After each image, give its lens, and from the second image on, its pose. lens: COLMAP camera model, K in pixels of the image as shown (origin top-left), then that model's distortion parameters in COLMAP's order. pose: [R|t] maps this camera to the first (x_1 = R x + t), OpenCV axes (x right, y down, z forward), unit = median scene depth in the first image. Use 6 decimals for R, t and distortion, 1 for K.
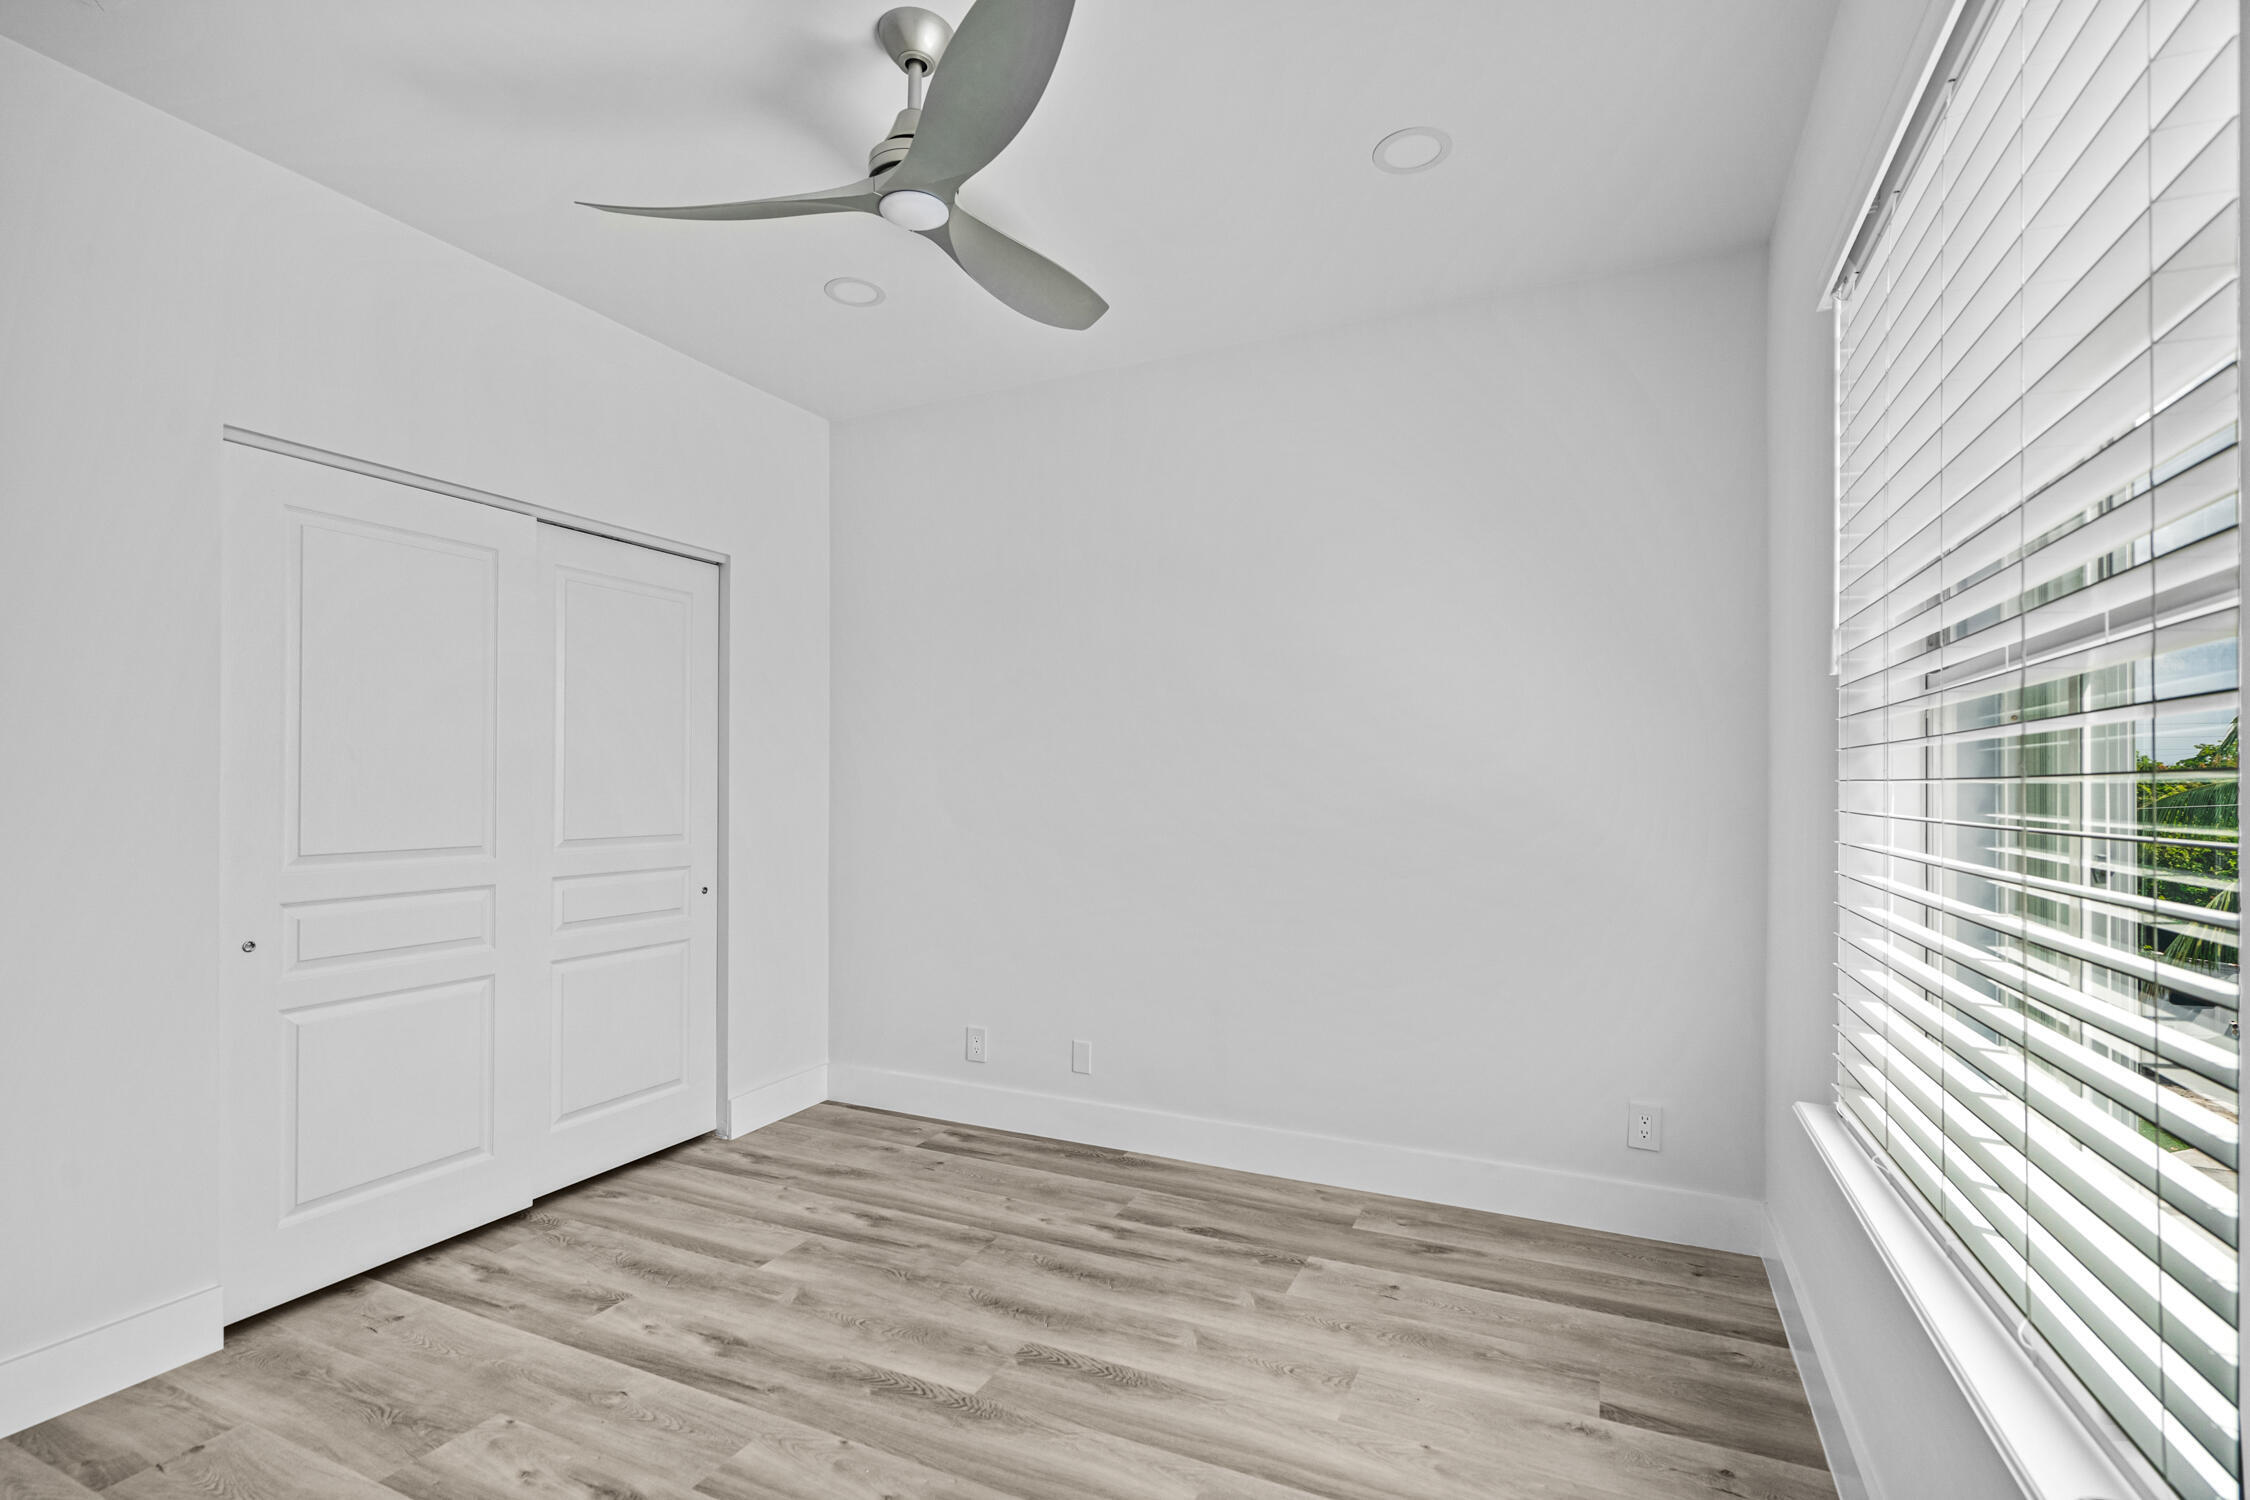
lens RADIAL K [[1025.1, 0, 1122.7], [0, 1025.1, 752.1], [0, 0, 1]] dist [-0.001099, 0.000407]
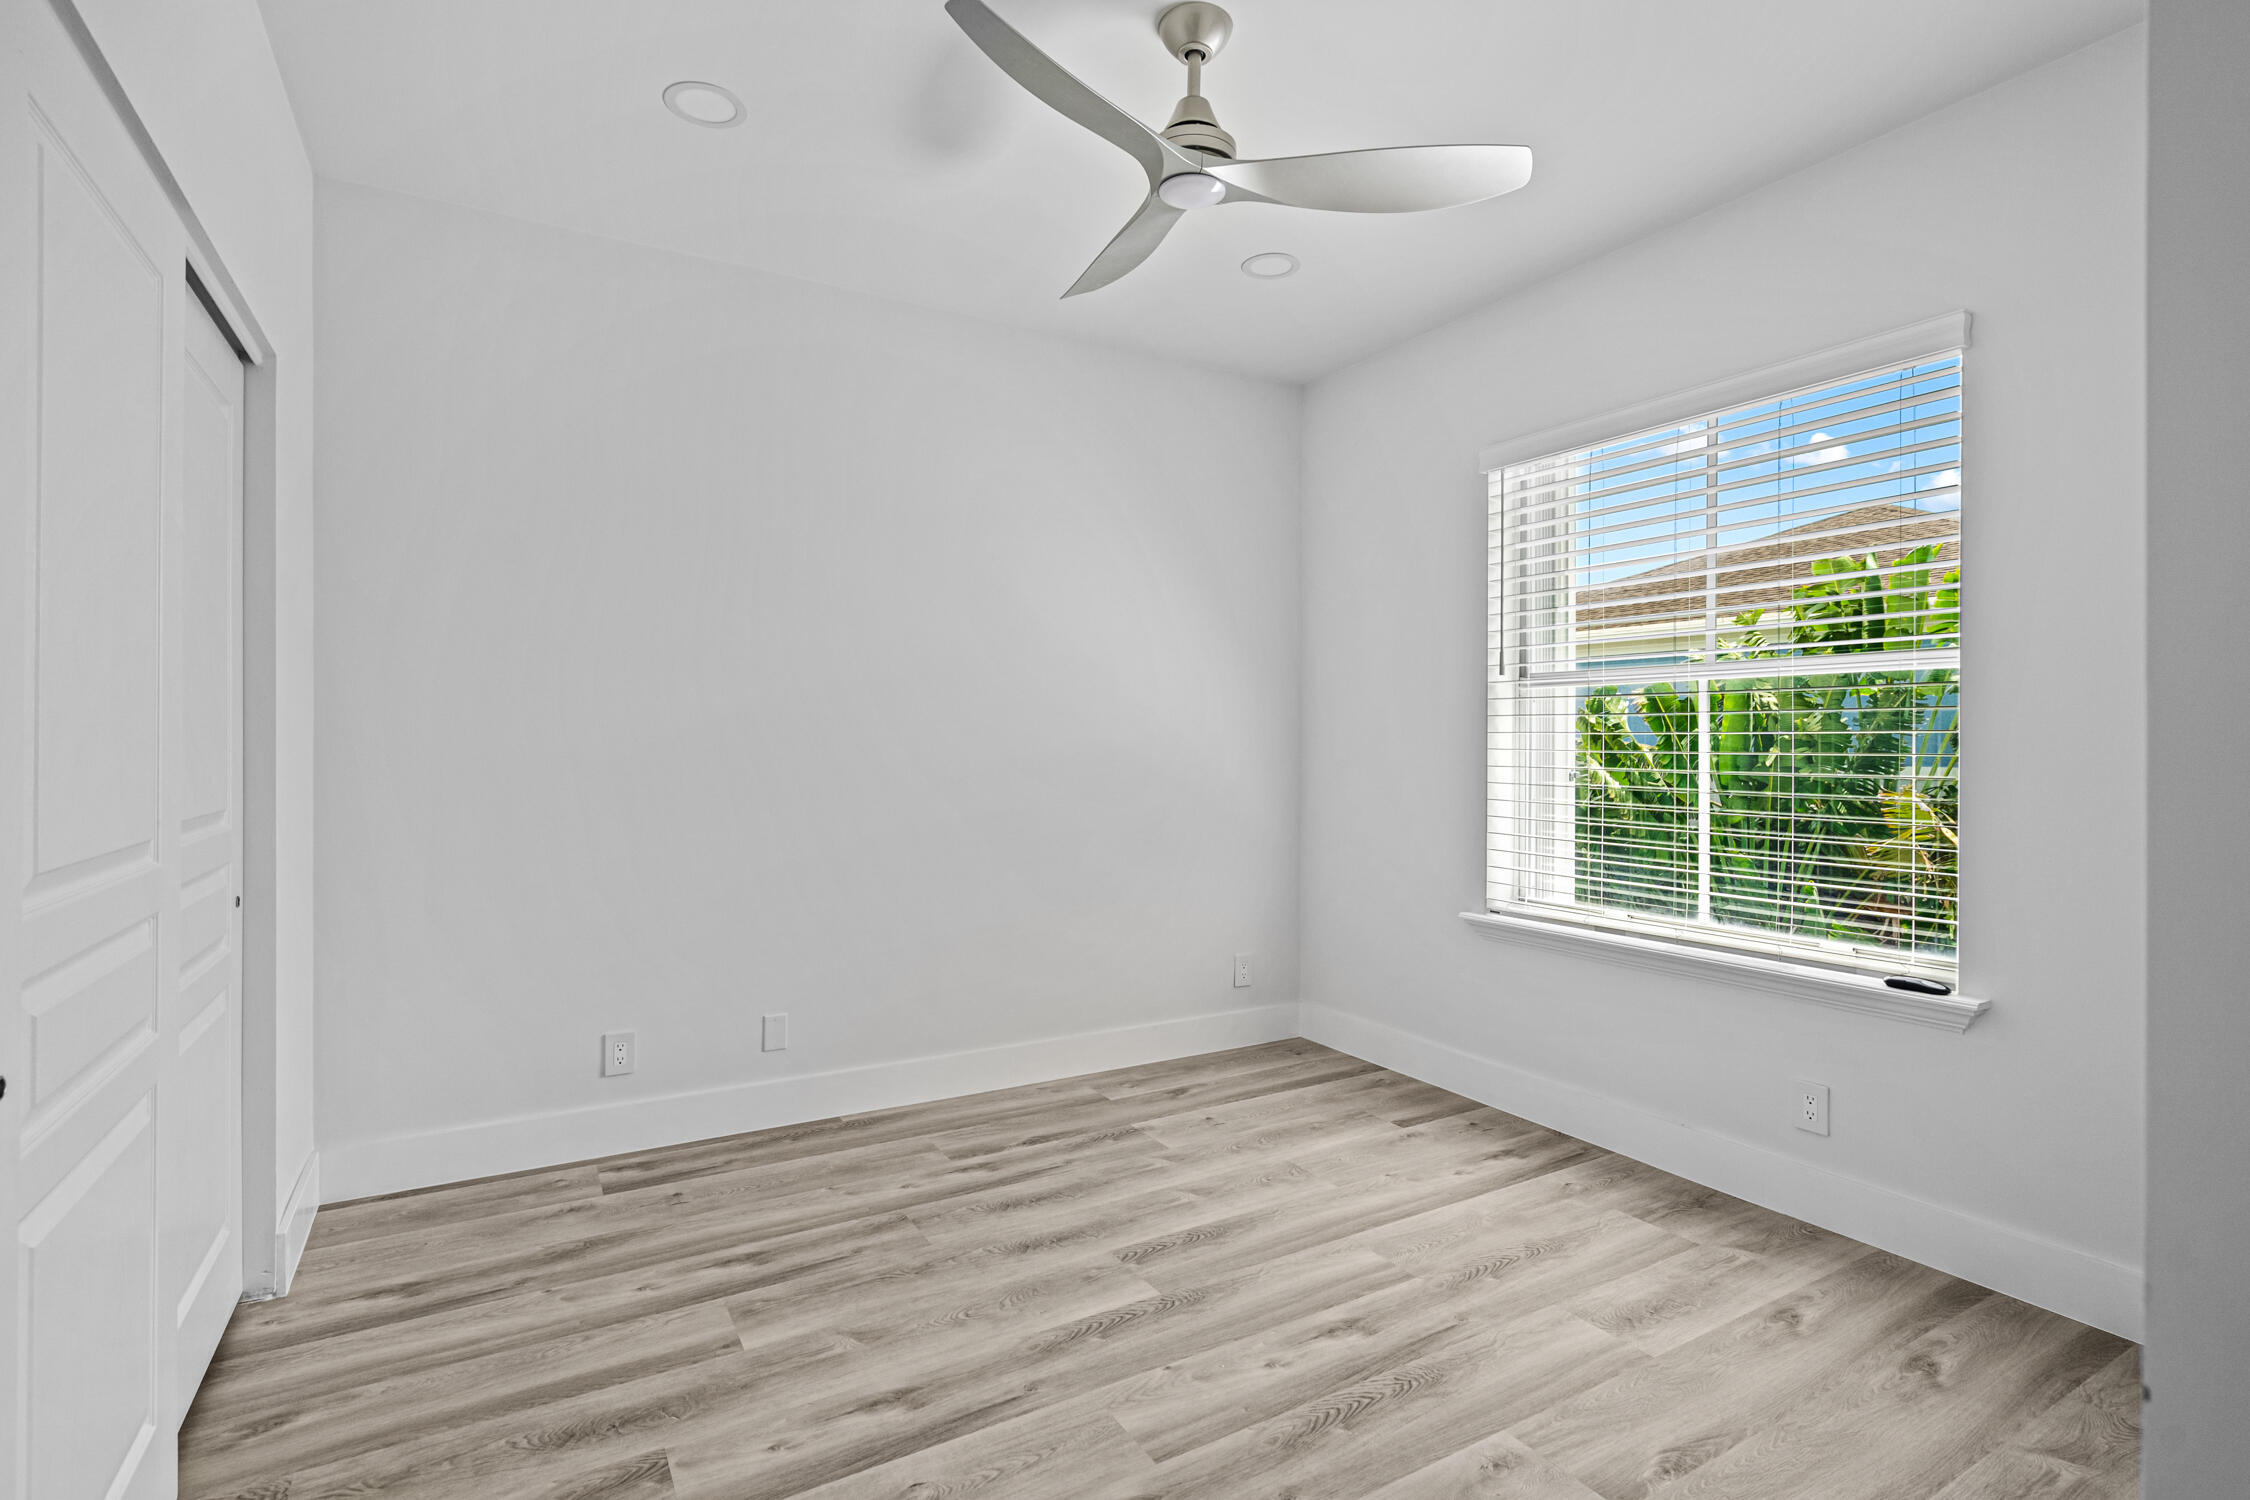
lens RADIAL K [[1025.1, 0, 1122.7], [0, 1025.1, 752.1], [0, 0, 1]] dist [-0.001099, 0.000407]
pose [[0.582956, -0.007203, 0.812472, -0.781082], [-0.032581, 0.998949, 0.032234, 0.018539], [-0.811850, -0.045262, 0.582109, 0.324450]]
